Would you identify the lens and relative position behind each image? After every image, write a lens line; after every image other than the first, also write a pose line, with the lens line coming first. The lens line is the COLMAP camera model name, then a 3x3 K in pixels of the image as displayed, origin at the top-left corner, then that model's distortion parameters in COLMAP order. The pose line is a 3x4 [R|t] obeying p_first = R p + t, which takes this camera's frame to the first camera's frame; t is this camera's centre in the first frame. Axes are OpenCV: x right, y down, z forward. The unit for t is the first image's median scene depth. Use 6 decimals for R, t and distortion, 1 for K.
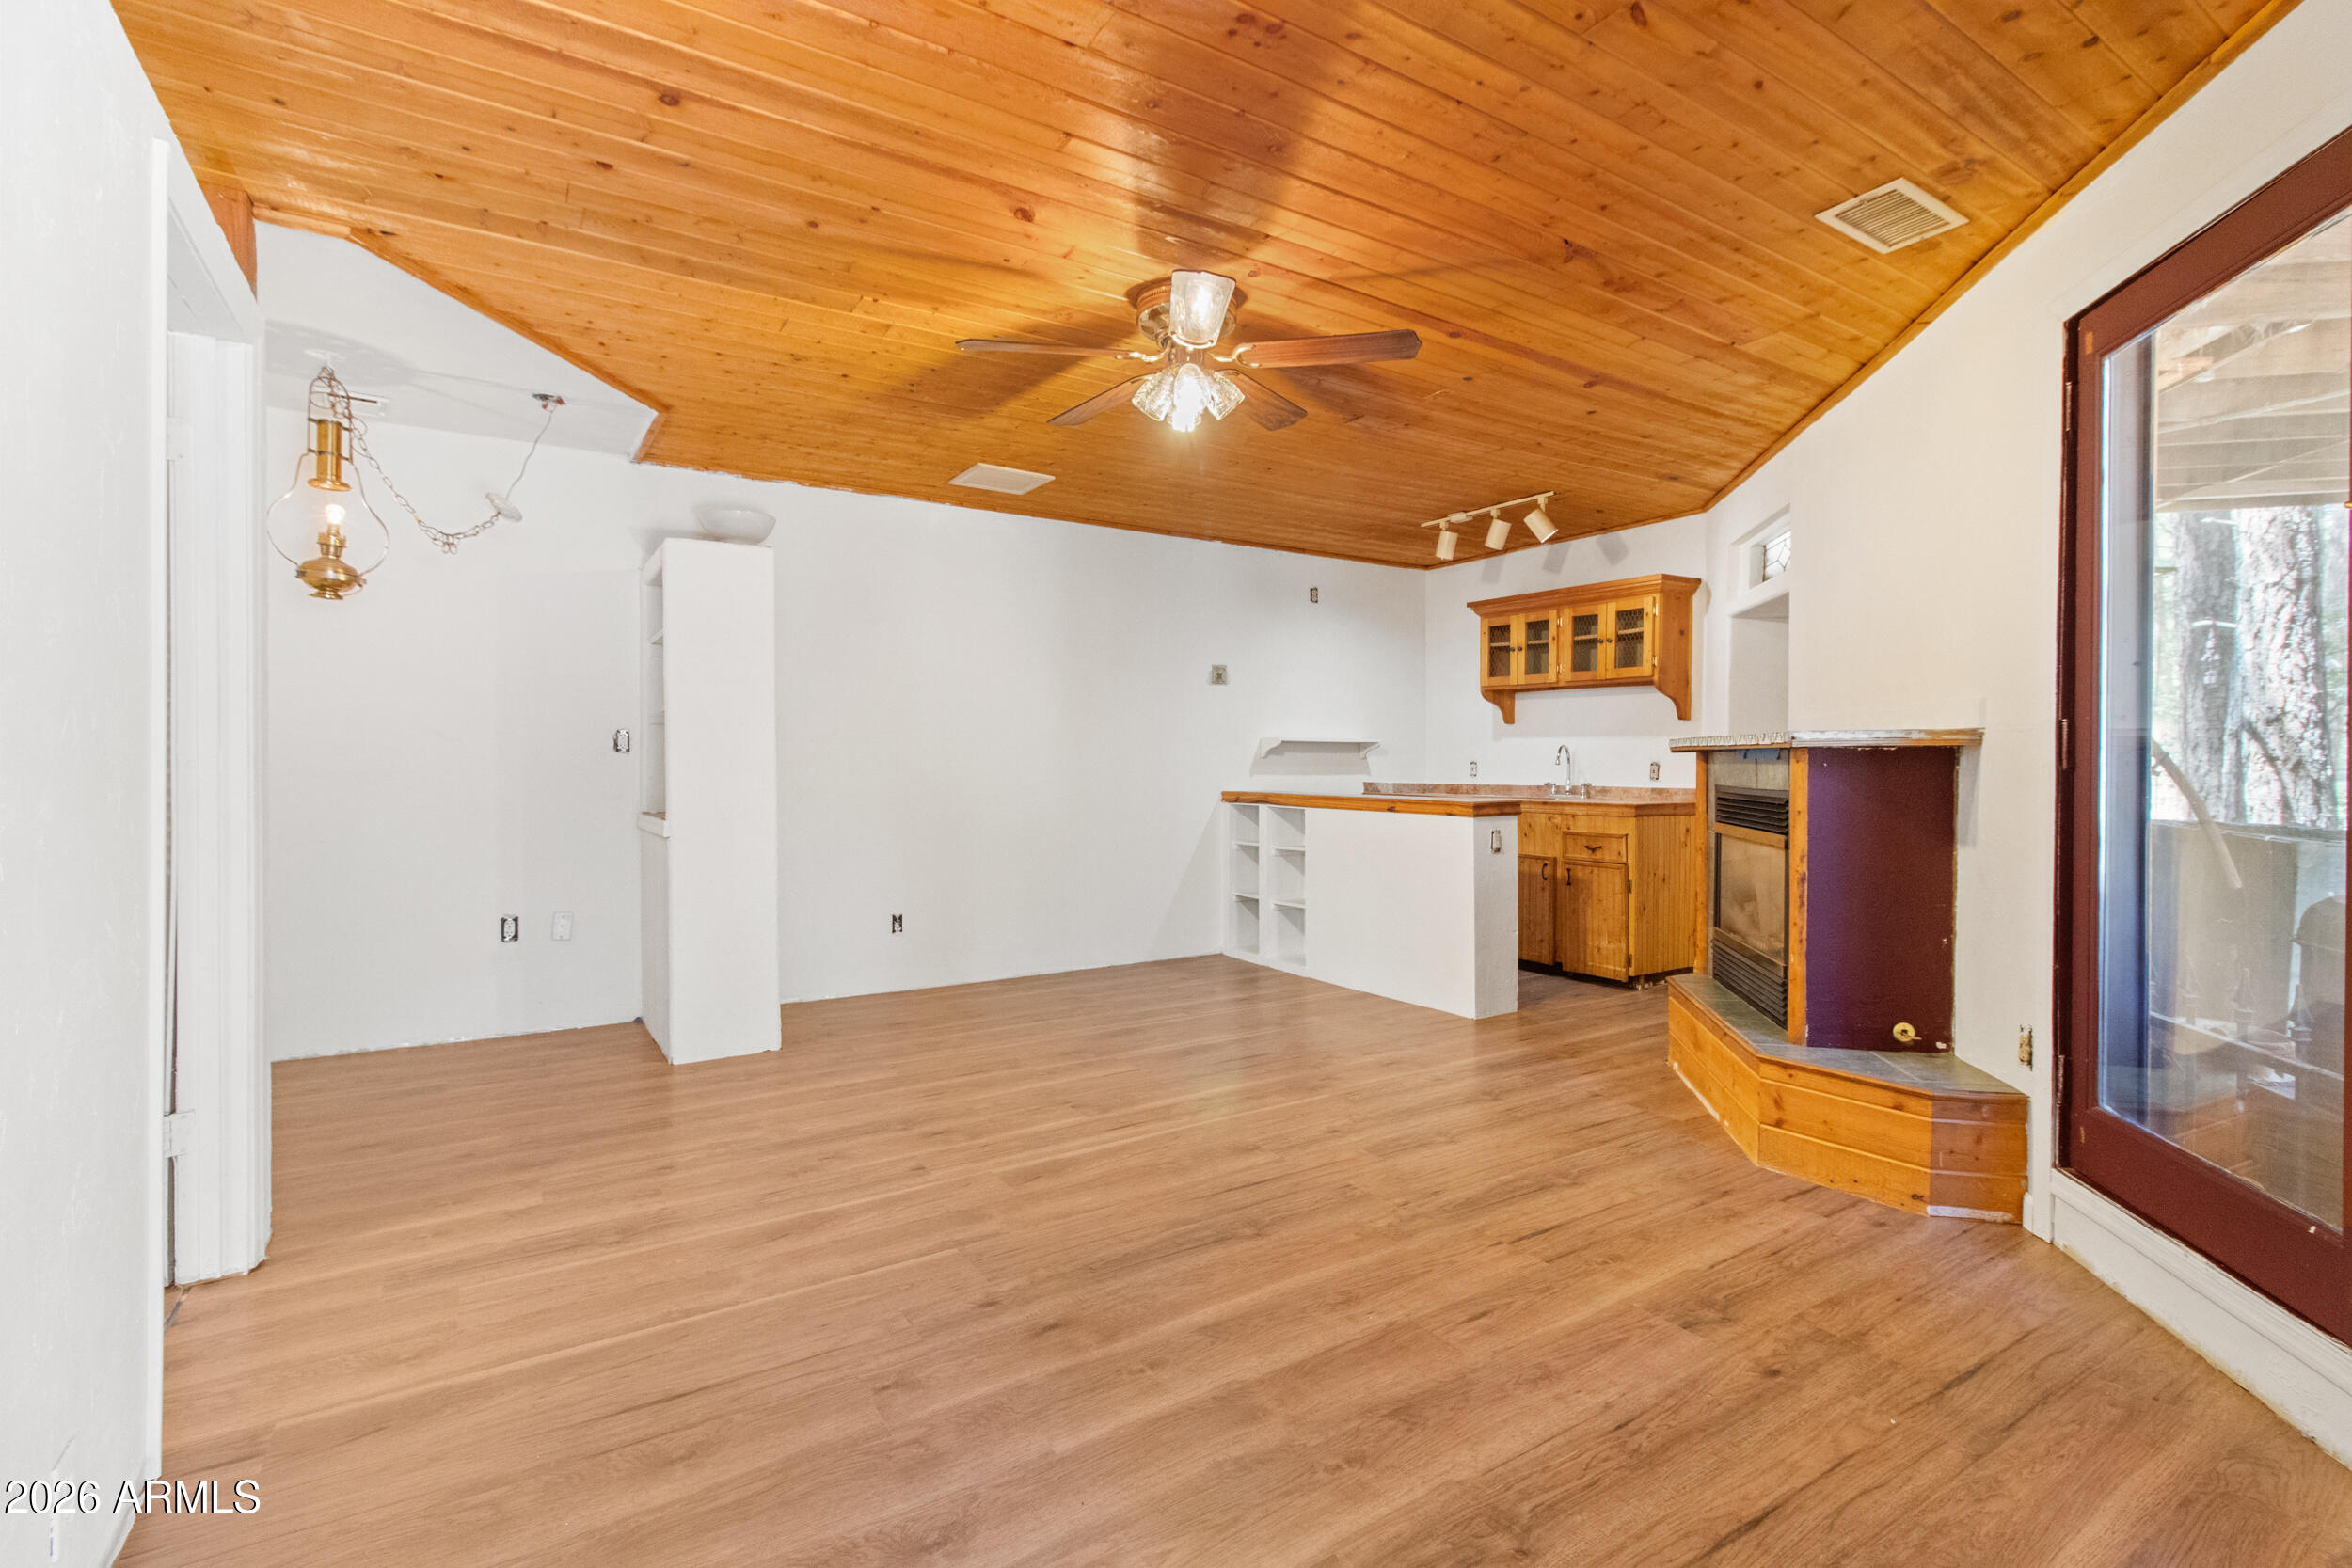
lens RADIAL K [[1083.6, 0, 1190.5], [0, 1083.6, 766.4], [0, 0, 1]] dist [0.003967, -0.000632]
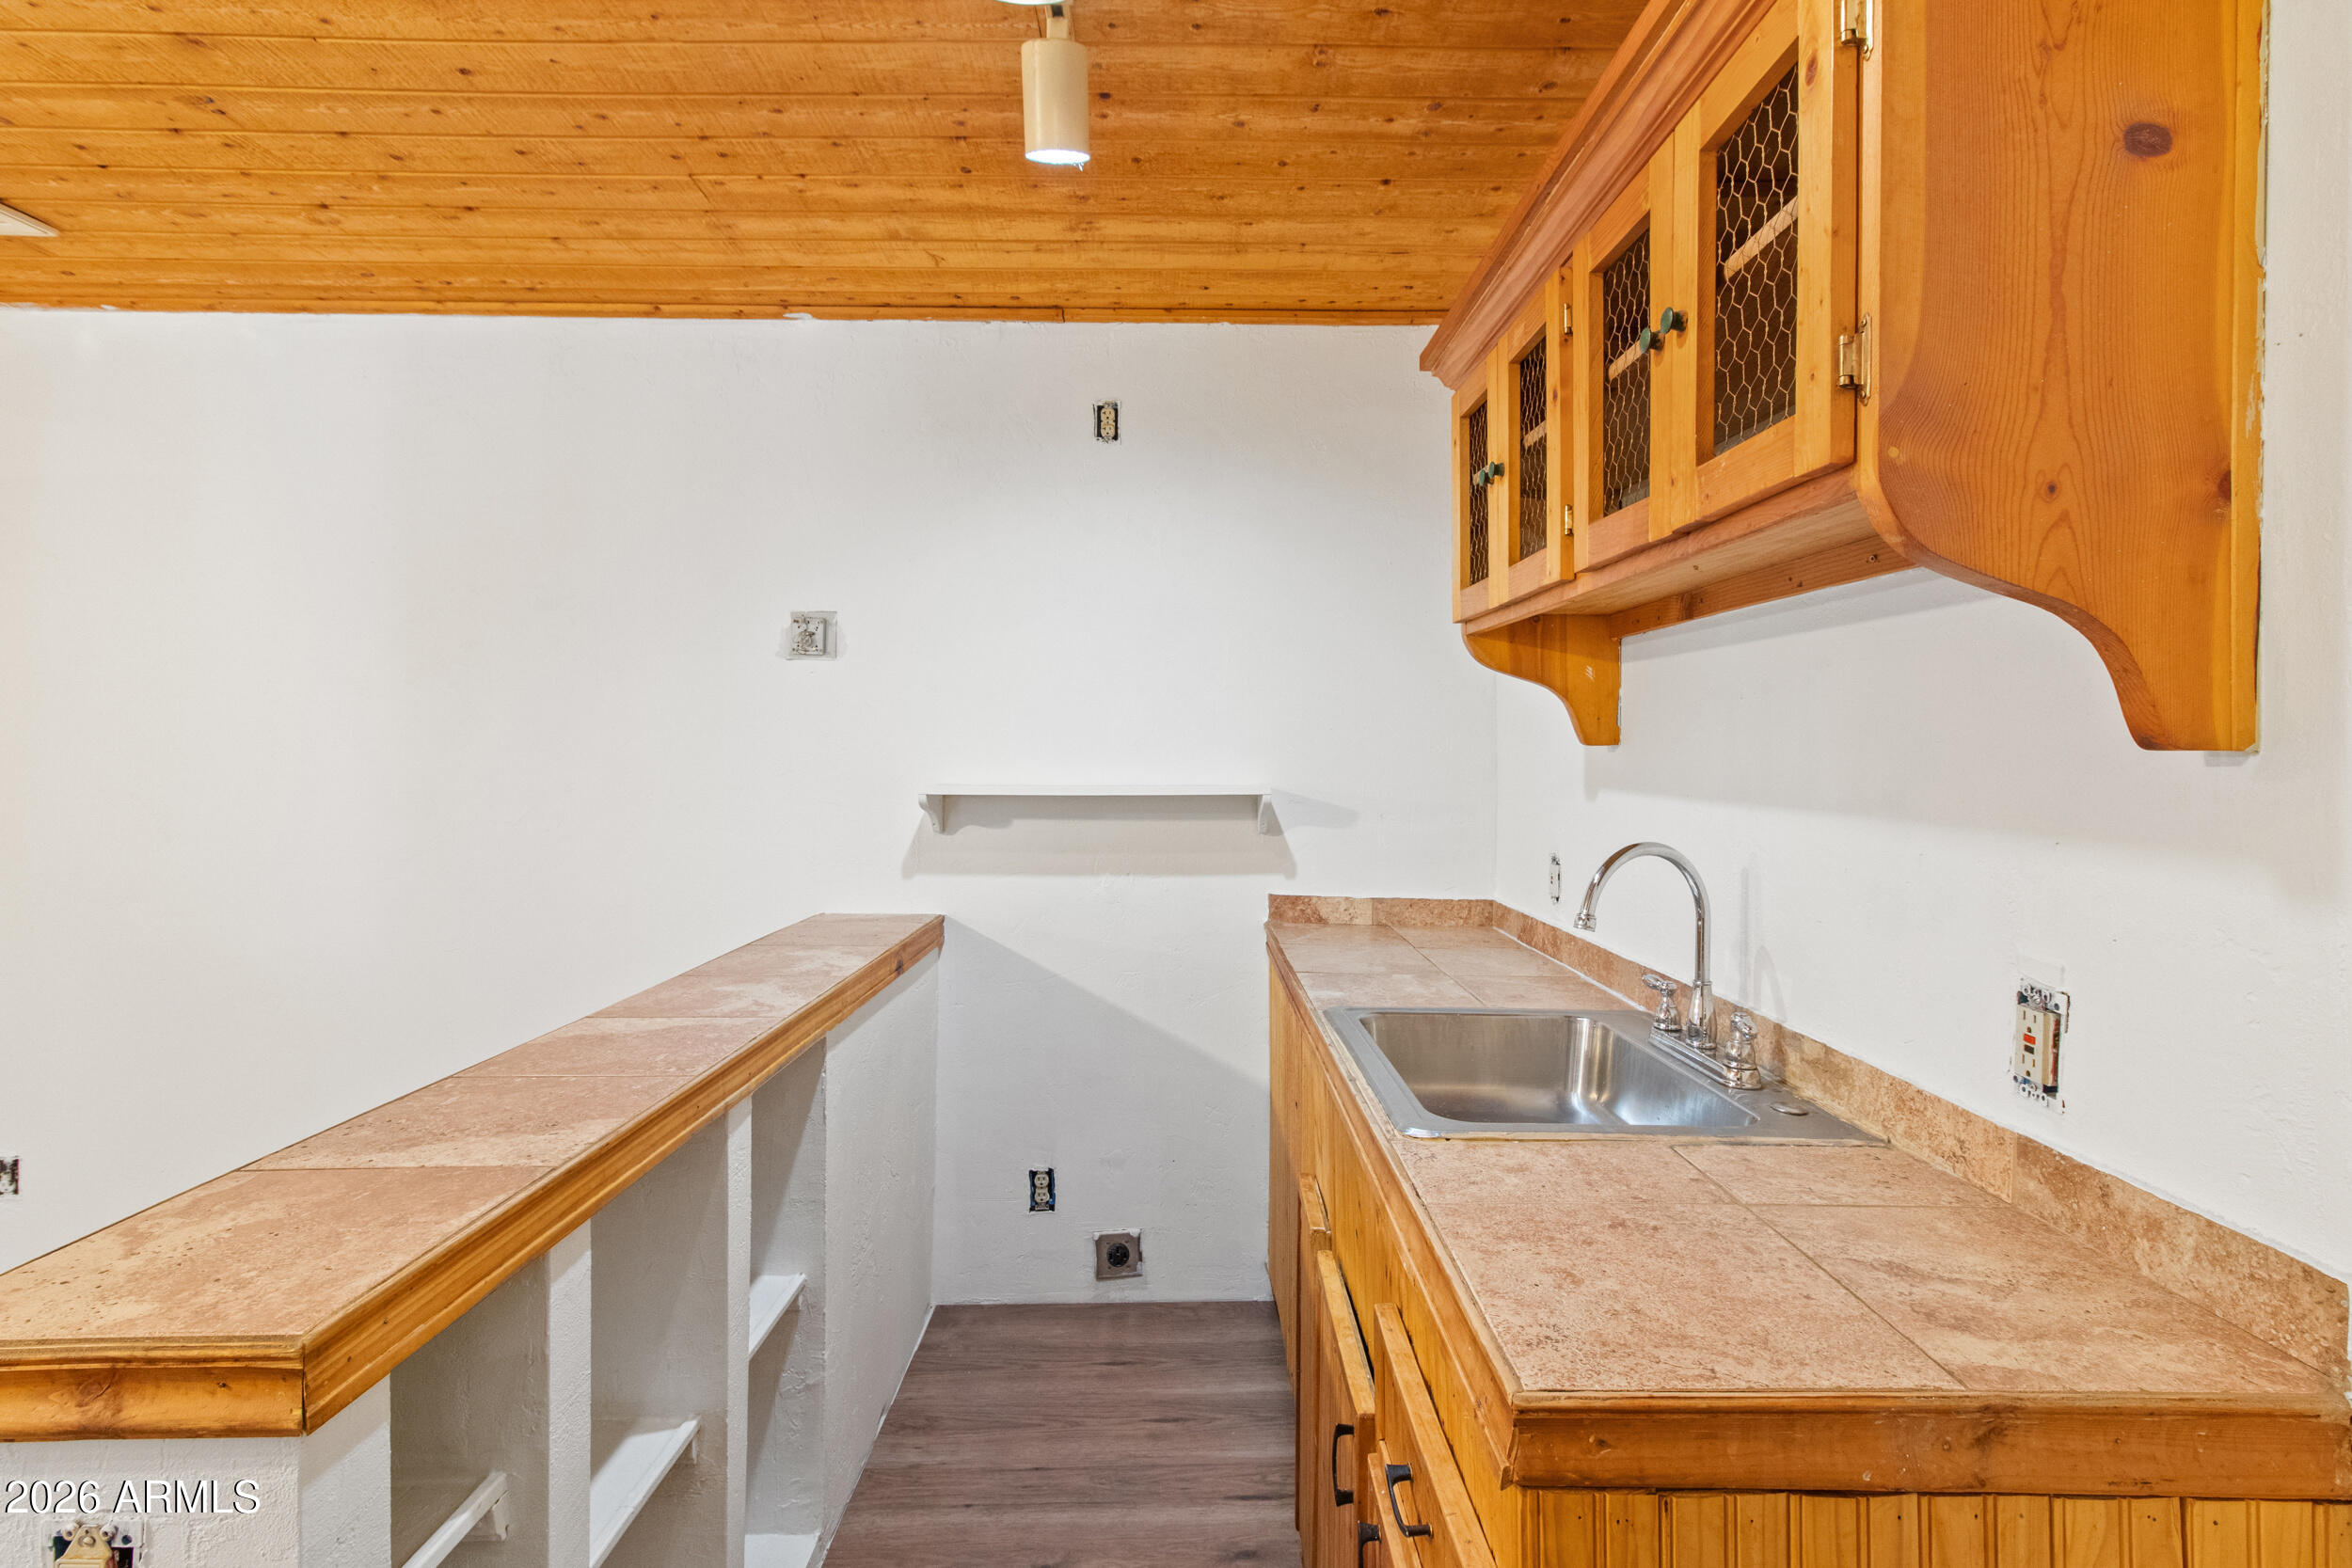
lens RADIAL K [[1083.6, 0, 1182.0], [0, 1083.6, 770.4], [0, 0, 1]] dist [0.003967, -0.000632]
pose [[0.843142, 0.007424, -0.537639, 0.426349], [-0.001914, 0.999940, 0.010806, -0.042092], [0.537687, -0.008082, 0.843106, 0.822662]]
